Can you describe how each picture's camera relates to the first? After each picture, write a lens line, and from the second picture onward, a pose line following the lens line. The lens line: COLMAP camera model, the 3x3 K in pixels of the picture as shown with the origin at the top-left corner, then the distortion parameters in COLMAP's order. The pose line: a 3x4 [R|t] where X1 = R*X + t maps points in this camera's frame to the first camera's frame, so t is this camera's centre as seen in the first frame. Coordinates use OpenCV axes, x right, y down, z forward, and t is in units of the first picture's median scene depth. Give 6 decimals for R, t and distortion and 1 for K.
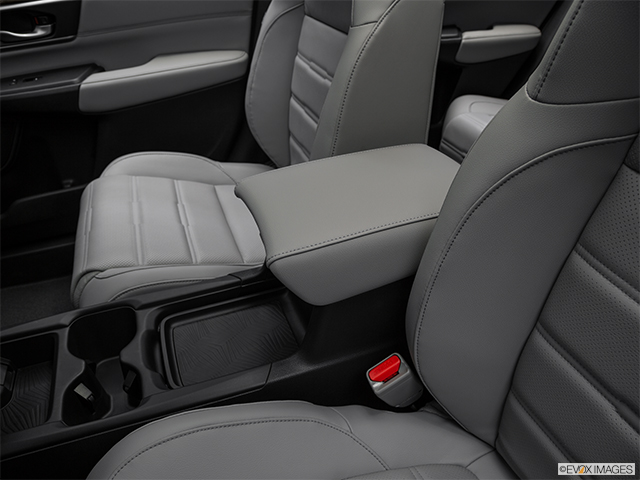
lens RADIAL K [[472.2, 0, 319.3], [0, 472.2, 238.7], [0, 0, 1]] dist [-0.108920, 0.039654]
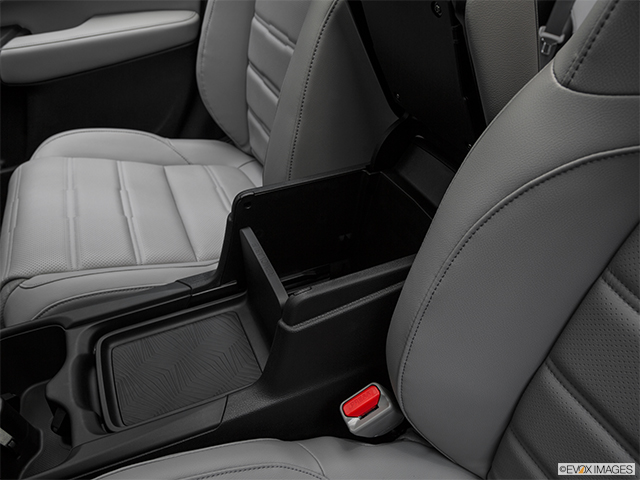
lens RADIAL K [[472.2, 0, 319.3], [0, 472.2, 241.1], [0, 0, 1]] dist [-0.108920, 0.039654]
pose [[0.997236, -0.018470, 0.071966, 0.006226], [0.012688, 0.996715, 0.079983, -0.066554], [-0.073207, -0.078848, 0.994195, 0.155078]]
